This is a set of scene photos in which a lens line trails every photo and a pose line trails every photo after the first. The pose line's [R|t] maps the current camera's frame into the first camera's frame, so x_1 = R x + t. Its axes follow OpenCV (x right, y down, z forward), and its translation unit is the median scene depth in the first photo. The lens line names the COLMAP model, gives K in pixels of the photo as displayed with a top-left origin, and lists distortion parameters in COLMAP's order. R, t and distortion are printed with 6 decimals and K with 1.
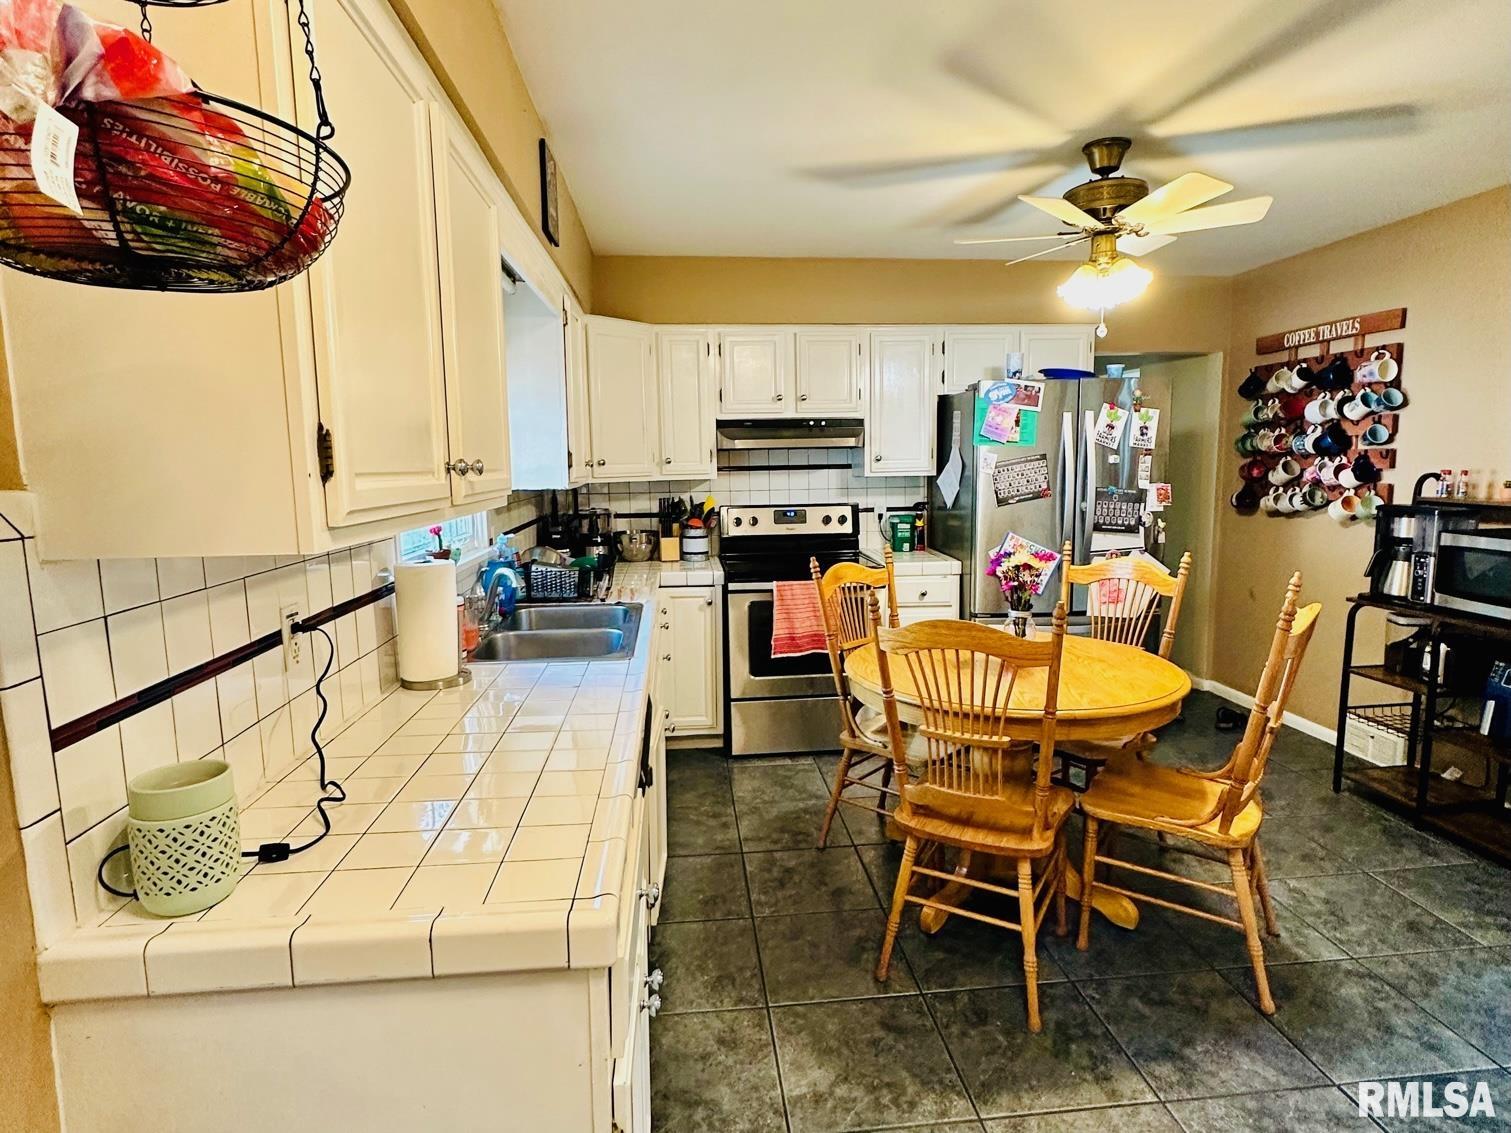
lens RADIAL K [[793.9, 0, 755.5], [0, 793.9, 566.5], [0, 0, 1]] dist [-0.002361, -0.000052]
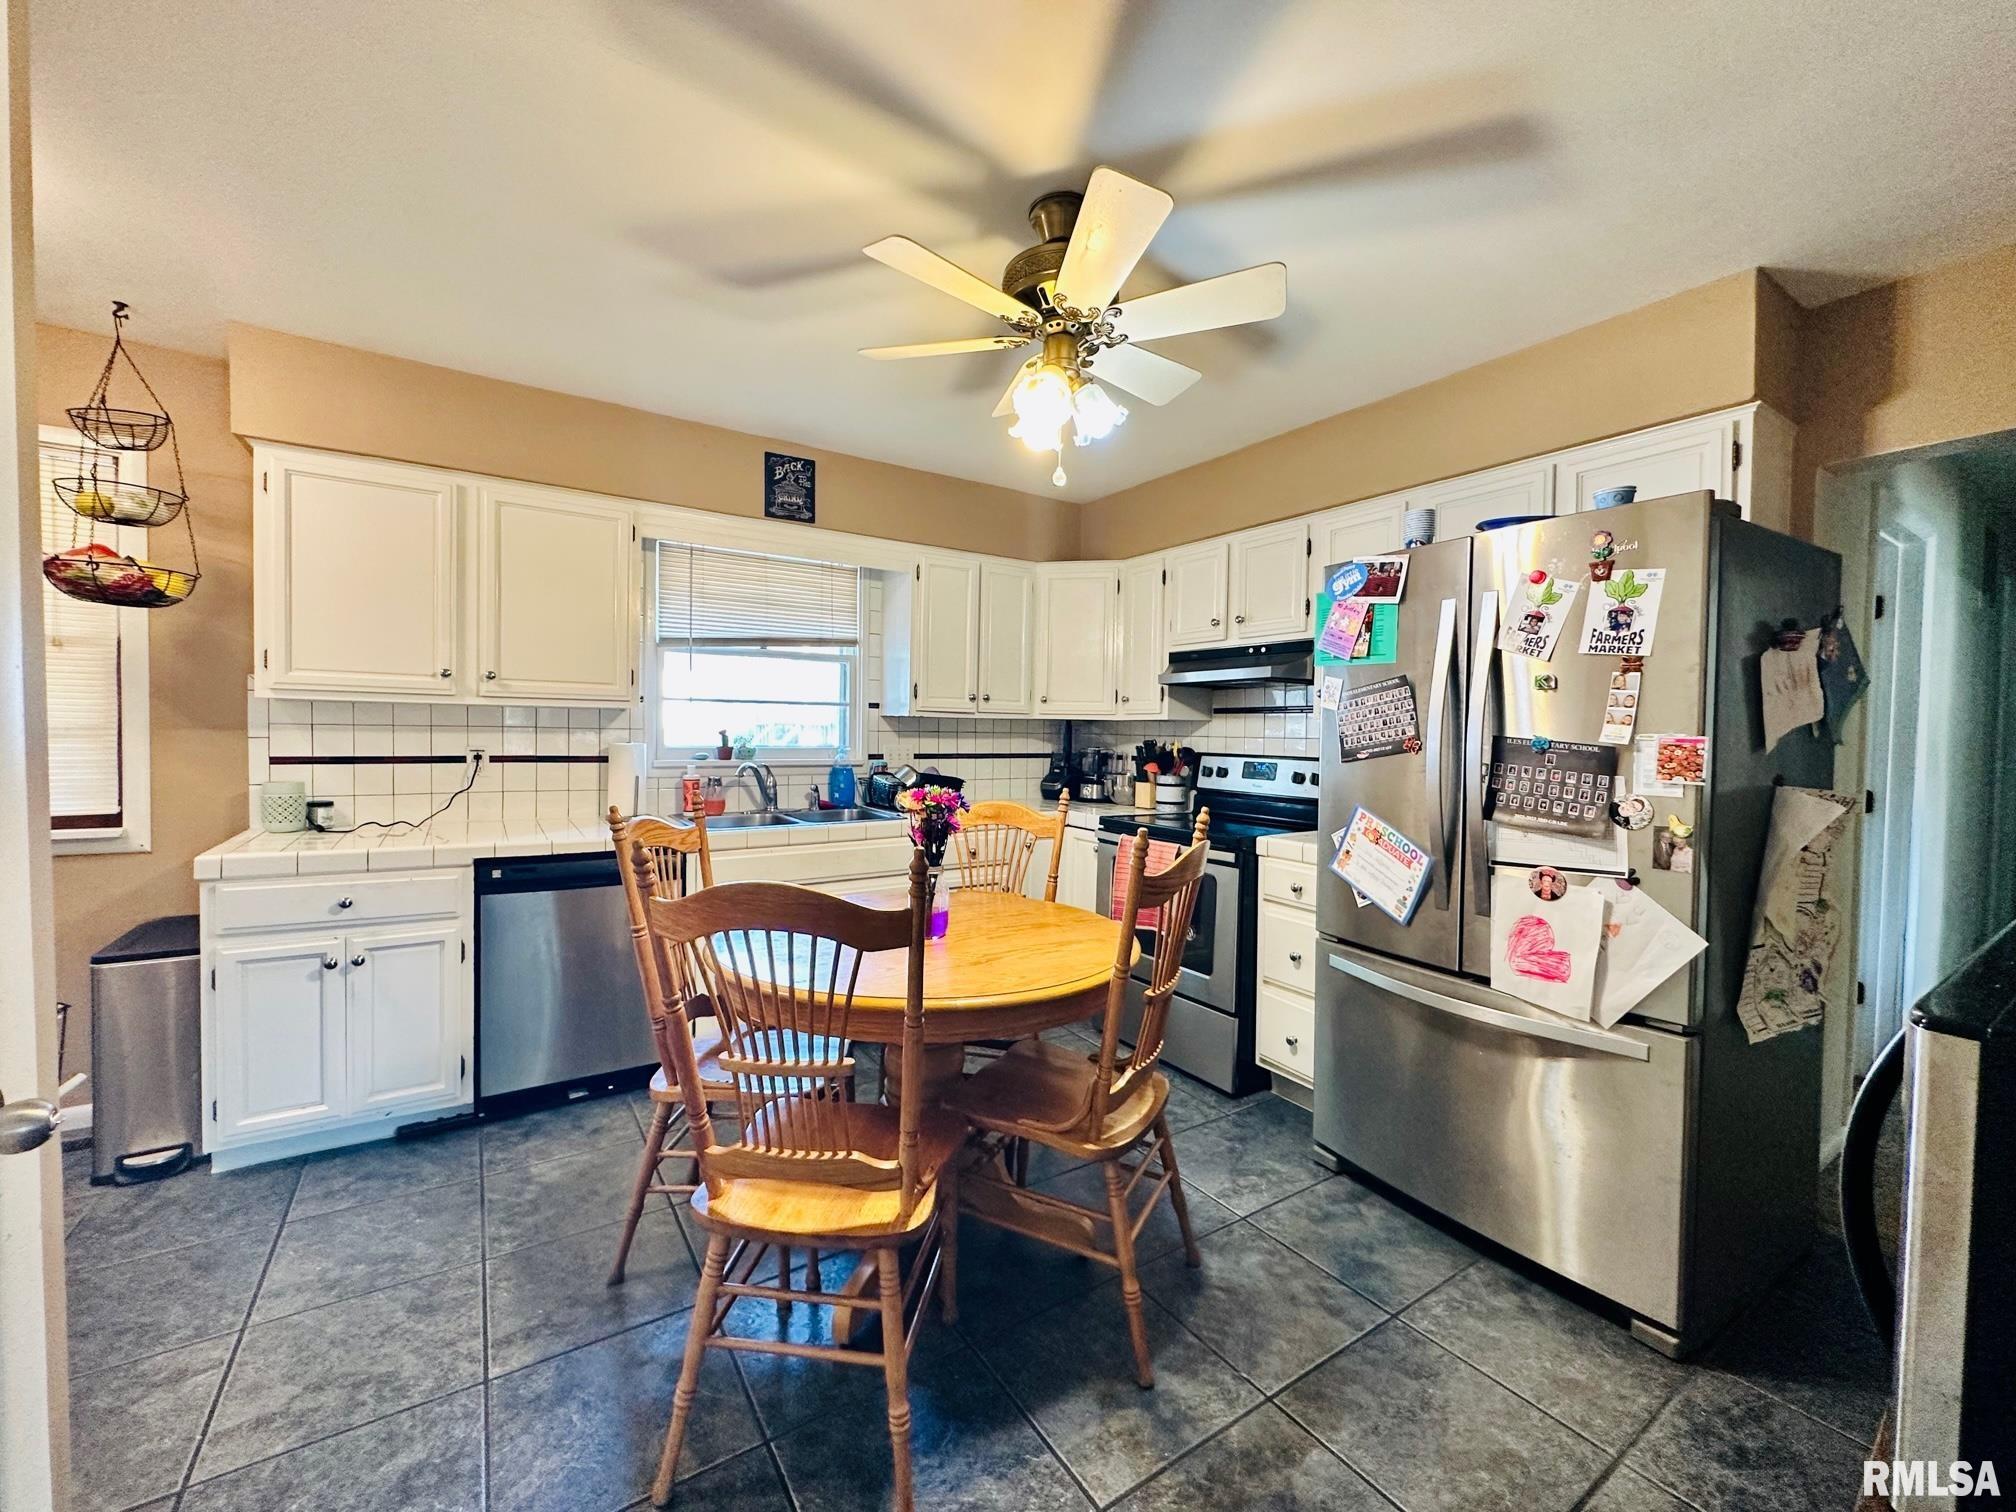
lens RADIAL K [[809.5, 0, 1008.0], [0, 809.5, 756.0], [0, 0, 1]] dist [0.015190, -0.000029]
pose [[0.467708, 0.053591, -0.882257, 0.741695], [-0.142243, 0.989714, -0.015288, -0.033981], [0.872362, 0.132645, 0.470520, 0.473892]]
